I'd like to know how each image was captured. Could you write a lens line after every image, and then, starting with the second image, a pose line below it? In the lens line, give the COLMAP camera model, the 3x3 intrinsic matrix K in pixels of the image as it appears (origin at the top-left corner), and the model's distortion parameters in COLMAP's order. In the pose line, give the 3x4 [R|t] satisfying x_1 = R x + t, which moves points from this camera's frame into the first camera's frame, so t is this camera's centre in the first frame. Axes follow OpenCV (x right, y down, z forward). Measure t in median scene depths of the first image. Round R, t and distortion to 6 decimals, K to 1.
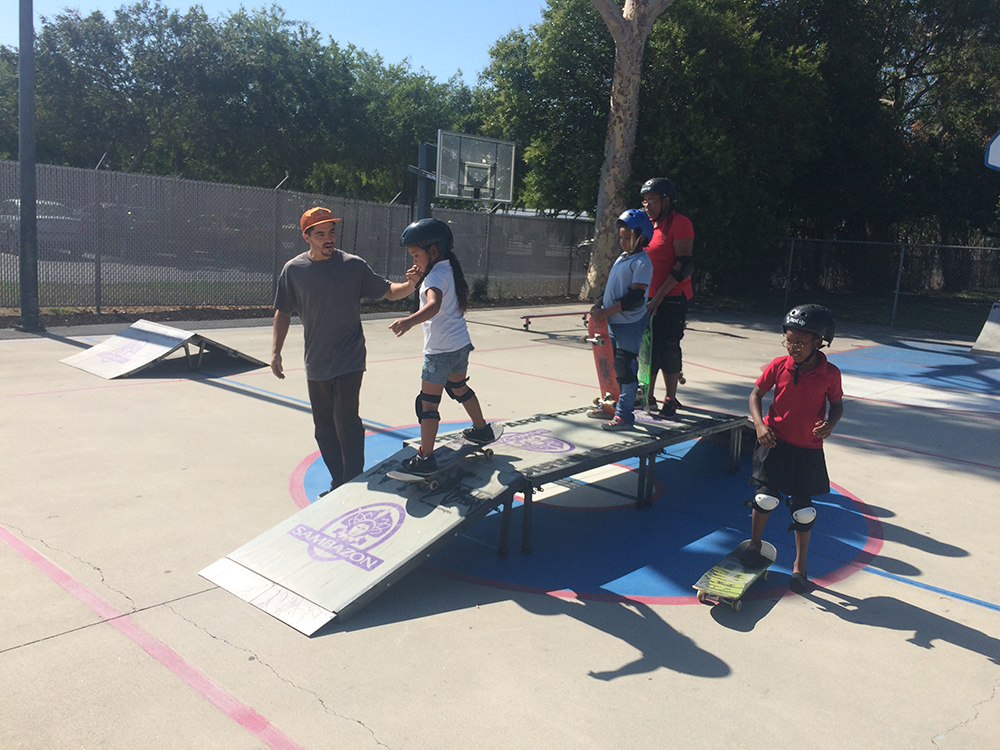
lens RADIAL K [[871.9, 0, 500.0], [0, 871.9, 375.0], [0, 0, 1]] dist [0.101321, -0.137046]
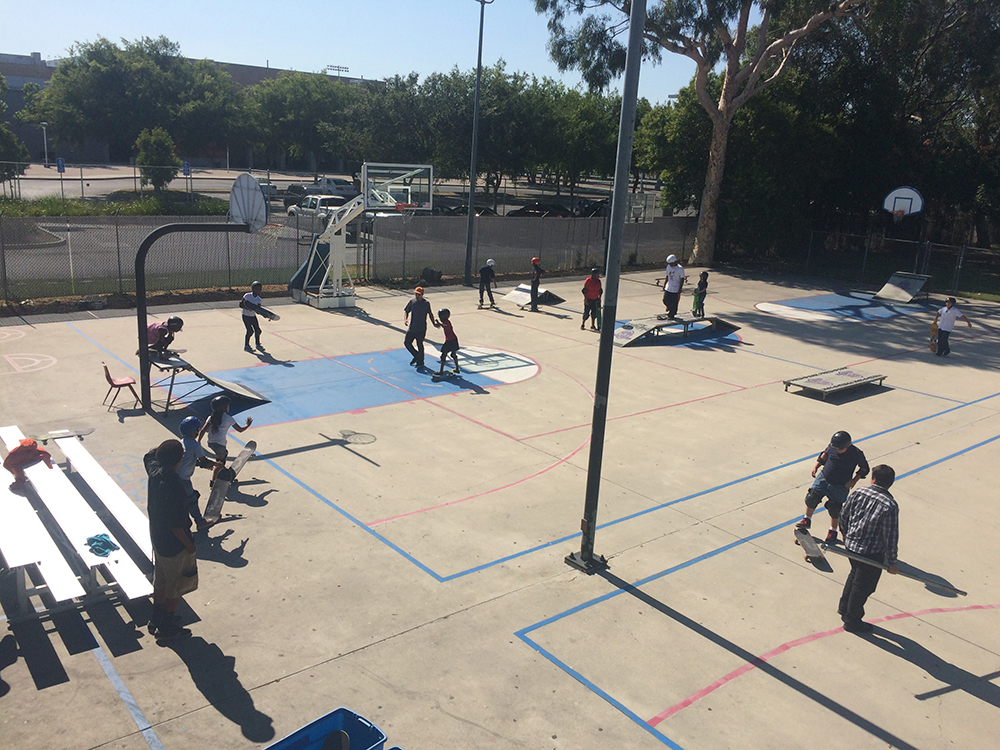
lens RADIAL K [[871.9, 0, 500.0], [0, 871.9, 375.0], [0, 0, 1]] dist [0.101321, -0.137046]
pose [[0.989308, 0.034395, -0.141727, -0.029262], [-0.023677, 0.996779, 0.076626, 0.013860], [0.143906, -0.072451, 0.986936, -0.895685]]
